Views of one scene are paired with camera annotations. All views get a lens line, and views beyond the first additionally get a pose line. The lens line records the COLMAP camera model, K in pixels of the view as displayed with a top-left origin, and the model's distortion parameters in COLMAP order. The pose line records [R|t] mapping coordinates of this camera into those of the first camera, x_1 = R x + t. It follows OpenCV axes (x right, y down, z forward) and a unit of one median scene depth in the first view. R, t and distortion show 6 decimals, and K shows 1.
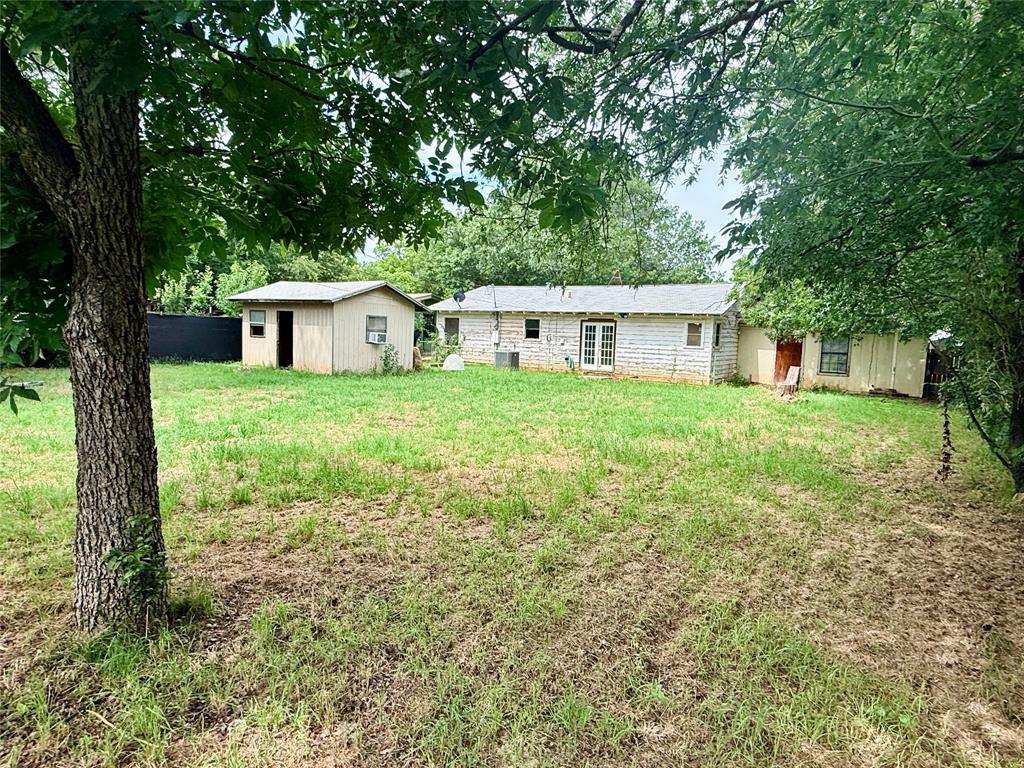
lens RADIAL K [[583.7, 0, 509.8], [0, 583.7, 389.5], [0, 0, 1]] dist [-0.005301, -0.000310]
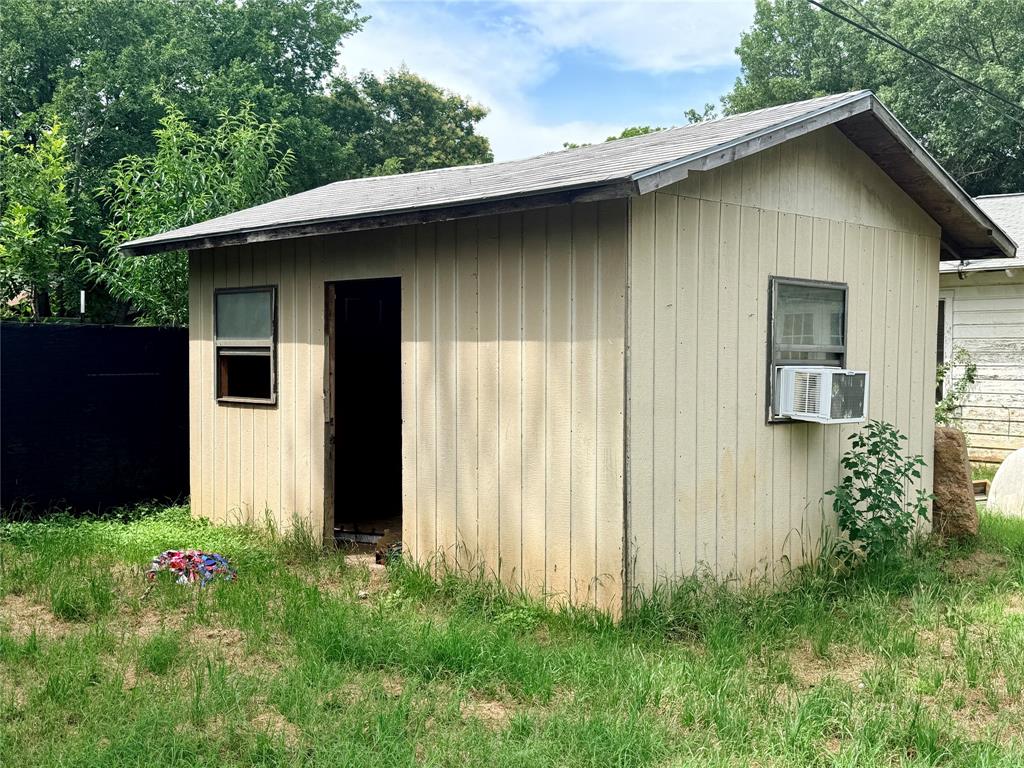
lens RADIAL K [[1138.0, 0, 510.8], [0, 1138.0, 386.3], [0, 0, 1]] dist [0.028666, 0.000000]
pose [[0.975046, -0.031314, -0.219785, -0.203962], [0.015618, 0.997225, -0.072794, -0.055126], [0.221454, 0.067545, 0.972829, 0.514355]]
